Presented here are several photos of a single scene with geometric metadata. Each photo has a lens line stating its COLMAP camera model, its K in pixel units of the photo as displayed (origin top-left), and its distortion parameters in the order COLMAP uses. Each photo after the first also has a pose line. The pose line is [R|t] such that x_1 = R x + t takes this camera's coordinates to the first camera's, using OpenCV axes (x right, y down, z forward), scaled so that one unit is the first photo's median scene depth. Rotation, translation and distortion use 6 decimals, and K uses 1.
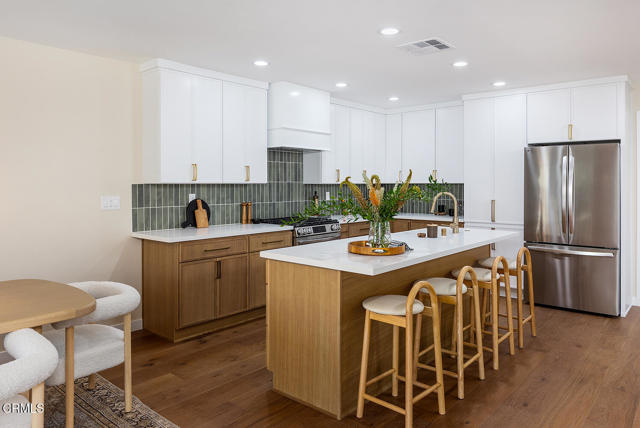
lens RADIAL K [[455.9, 0, 318.0], [0, 455.9, 181.4], [0, 0, 1]] dist [0.000848, 0.000729]
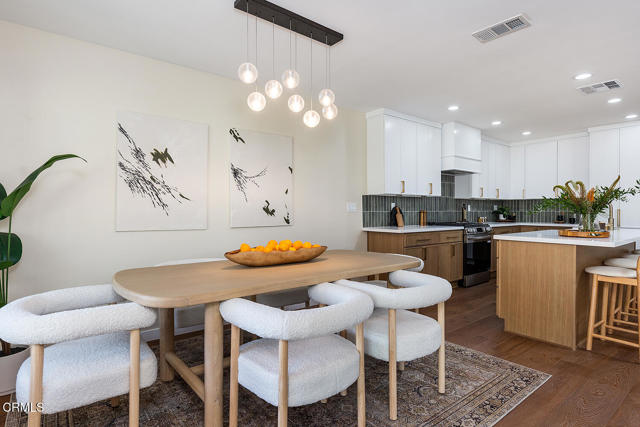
lens RADIAL K [[346.8, 0, 320.0], [0, 346.8, 213.5], [0, 0, 1]] dist [-0.003072, -0.000684]
pose [[0.983660, 0.000159, -0.180039, -0.311385], [0.002203, 0.999914, 0.012922, 0.046287], [0.180025, -0.013108, 0.983575, -0.114827]]
